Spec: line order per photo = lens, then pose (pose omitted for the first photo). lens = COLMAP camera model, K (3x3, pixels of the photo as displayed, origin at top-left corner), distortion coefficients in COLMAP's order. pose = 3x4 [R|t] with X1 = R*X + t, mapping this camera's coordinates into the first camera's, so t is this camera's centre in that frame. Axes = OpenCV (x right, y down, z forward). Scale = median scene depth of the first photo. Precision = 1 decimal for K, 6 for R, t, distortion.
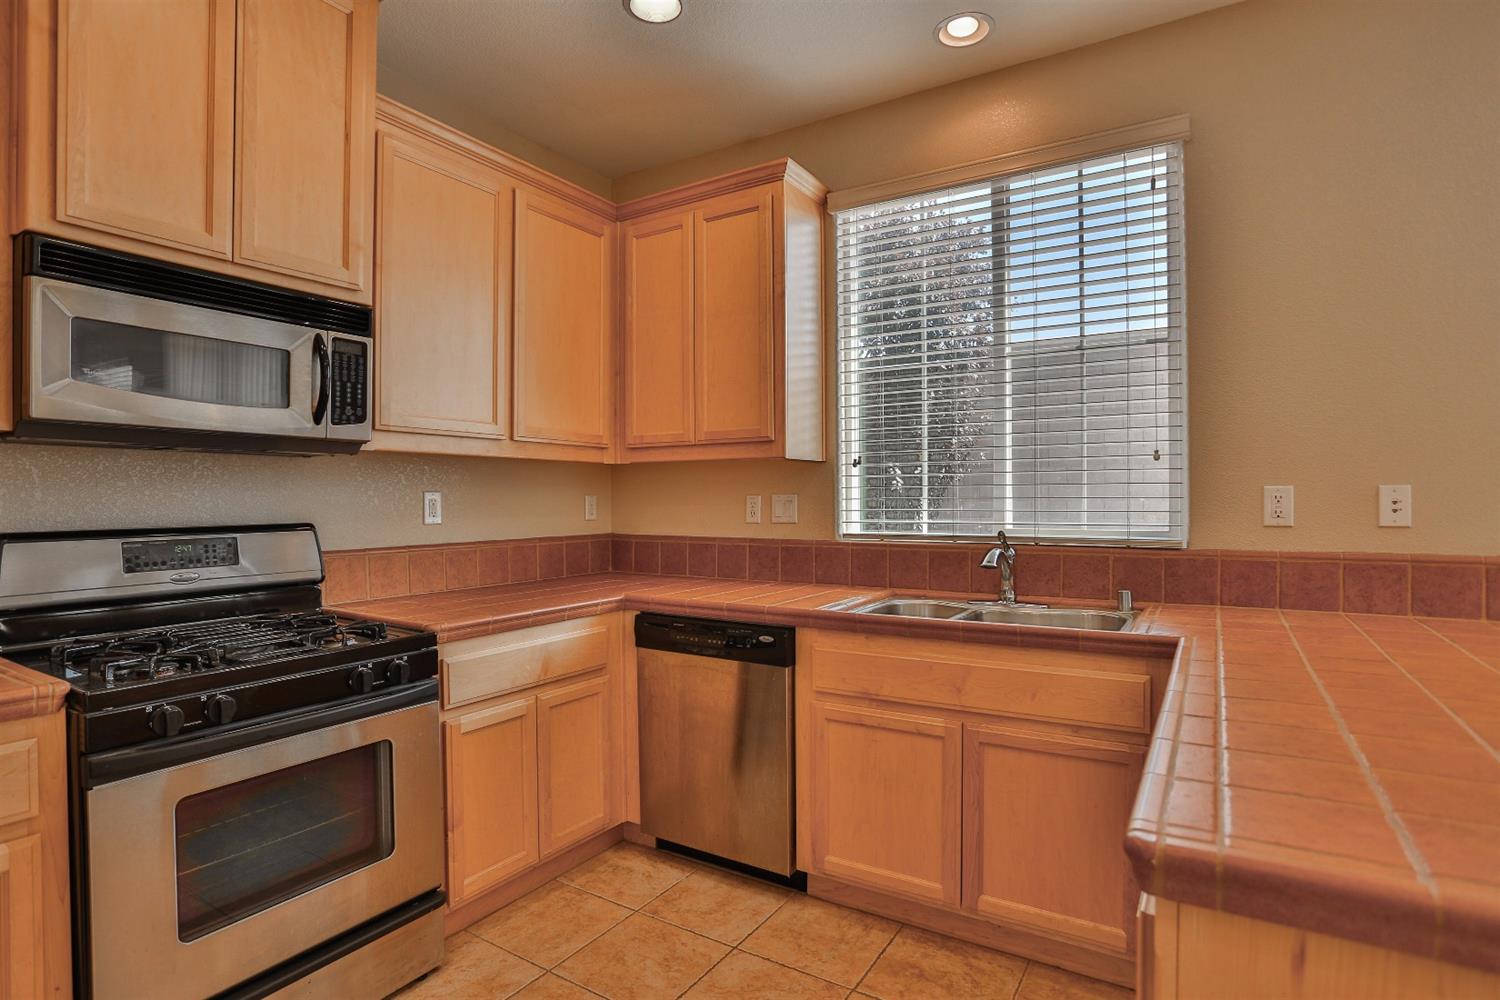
lens RADIAL K [[760.0, 0, 747.9], [0, 760.0, 497.0], [0, 0, 1]] dist [-0.030484, 0.003320]
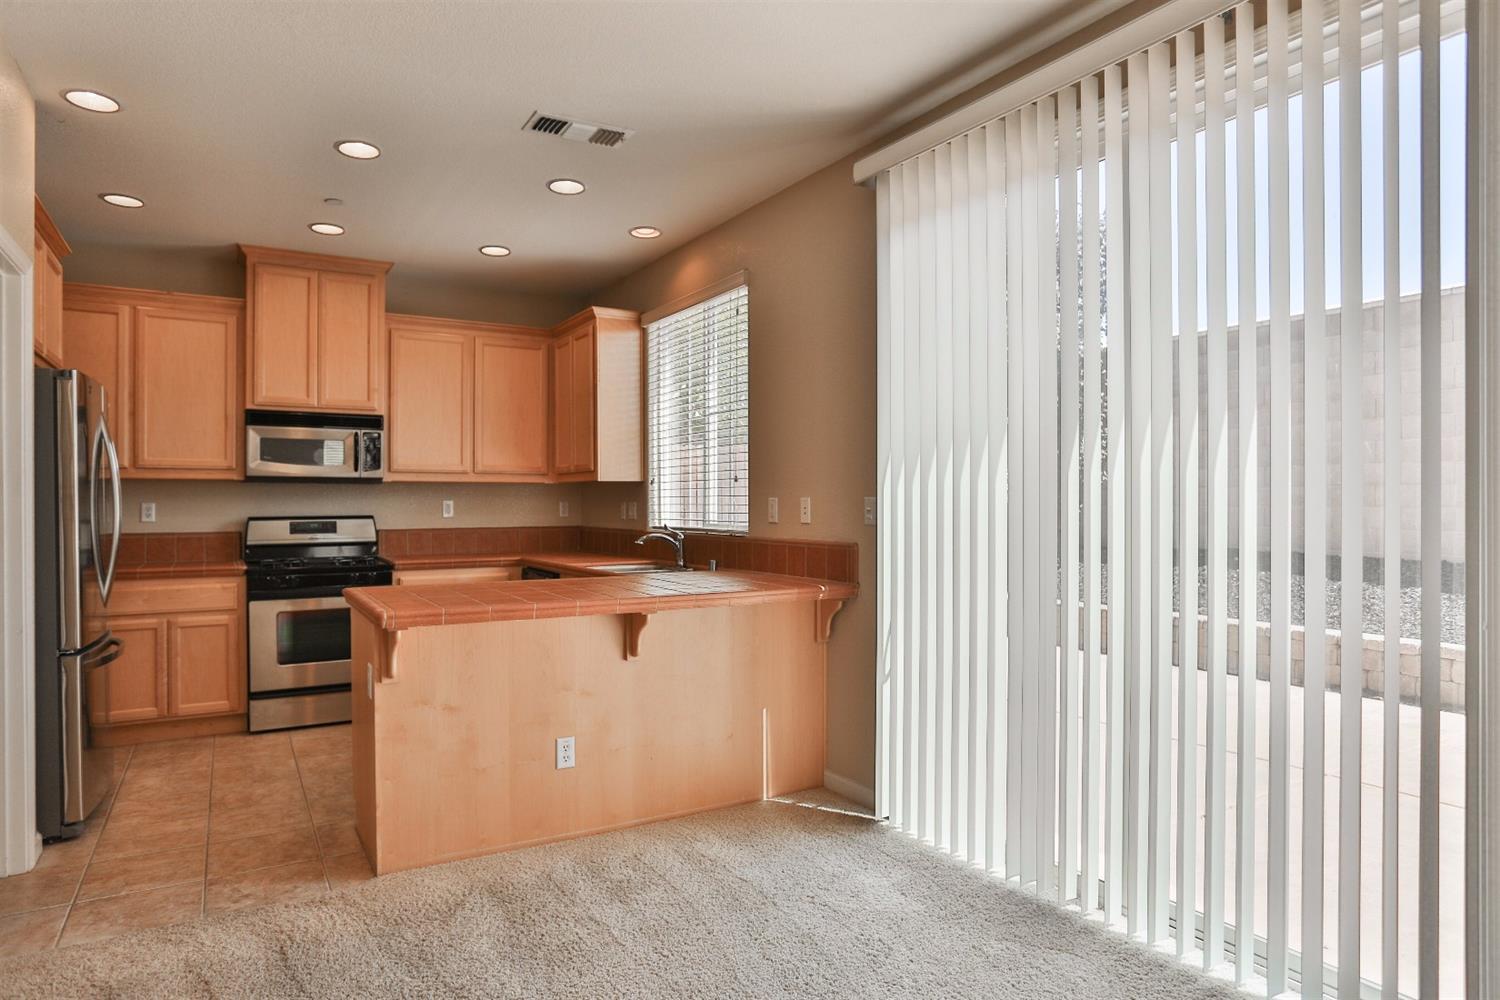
lens RADIAL K [[883.5, 0, 712.1], [0, 883.5, 501.4], [0, 0, 1]] dist [-0.000167, 0.001870]
pose [[0.870884, 0.002258, -0.491483, 1.534992], [-0.001328, 0.999997, 0.002241, -0.011868], [0.491487, -0.001299, 0.870884, -0.735073]]
